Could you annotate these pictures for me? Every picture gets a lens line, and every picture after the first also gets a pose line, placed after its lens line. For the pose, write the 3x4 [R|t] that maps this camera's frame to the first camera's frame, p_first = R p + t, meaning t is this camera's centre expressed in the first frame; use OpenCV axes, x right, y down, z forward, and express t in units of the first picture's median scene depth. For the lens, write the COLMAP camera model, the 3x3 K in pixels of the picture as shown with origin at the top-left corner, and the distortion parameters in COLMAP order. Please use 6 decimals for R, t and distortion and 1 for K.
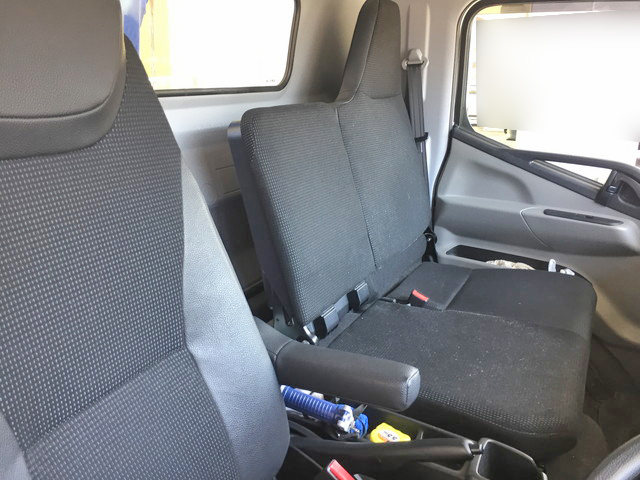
lens RADIAL K [[551.7, 0, 320.2], [0, 551.7, 241.3], [0, 0, 1]] dist [0.069093, -0.091780]
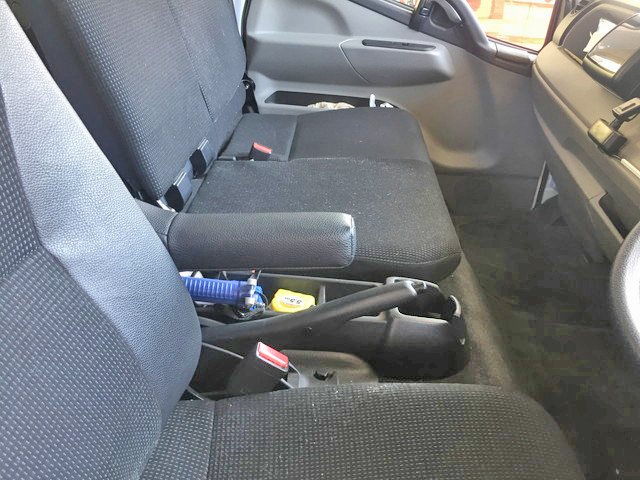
lens RADIAL K [[551.7, 0, 320.5], [0, 551.7, 236.6], [0, 0, 1]] dist [0.069093, -0.091780]
pose [[0.898931, -0.203117, 0.388158, -0.098758], [0.113078, 0.963577, 0.242349, 0.028674], [-0.423245, -0.173963, 0.889157, 0.141695]]
